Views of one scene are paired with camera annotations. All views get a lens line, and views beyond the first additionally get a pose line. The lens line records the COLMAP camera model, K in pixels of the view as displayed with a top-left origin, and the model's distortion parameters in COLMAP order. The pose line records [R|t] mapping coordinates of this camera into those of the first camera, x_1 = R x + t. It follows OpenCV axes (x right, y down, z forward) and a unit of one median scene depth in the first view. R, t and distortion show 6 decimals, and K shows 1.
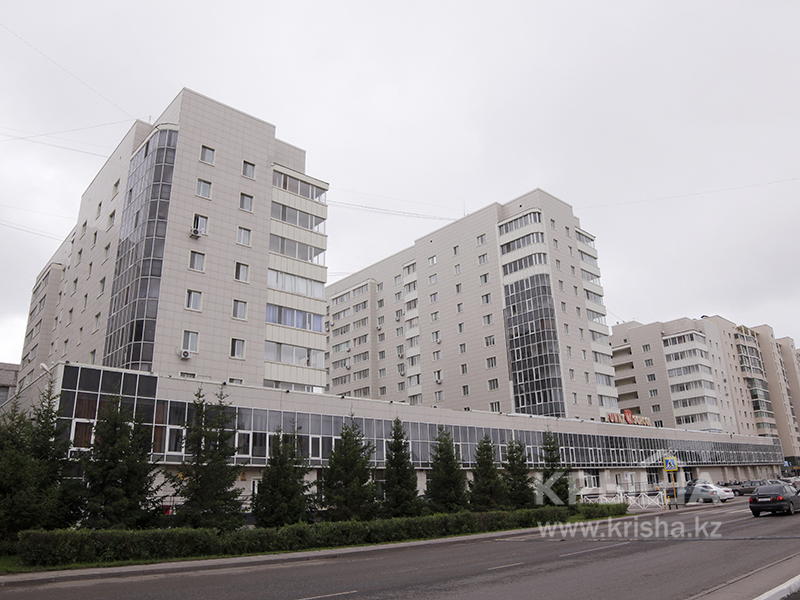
lens RADIAL K [[583.9, 0, 400.0], [0, 583.9, 300.0], [0, 0, 1]] dist [-0.074380, -0.000175]
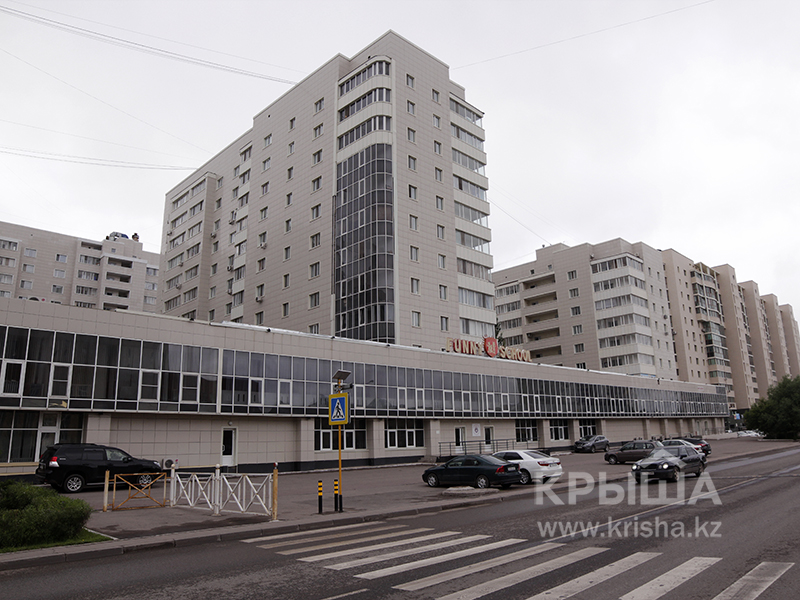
lens RADIAL K [[598.4, 0, 400.0], [0, 598.4, 300.0], [0, 0, 1]] dist [-0.101472, -0.000160]
pose [[0.998993, 0.017847, 0.041170, 0.174079], [-0.021505, 0.995692, 0.090192, 0.056263], [-0.039383, -0.090986, 0.995073, 0.192679]]
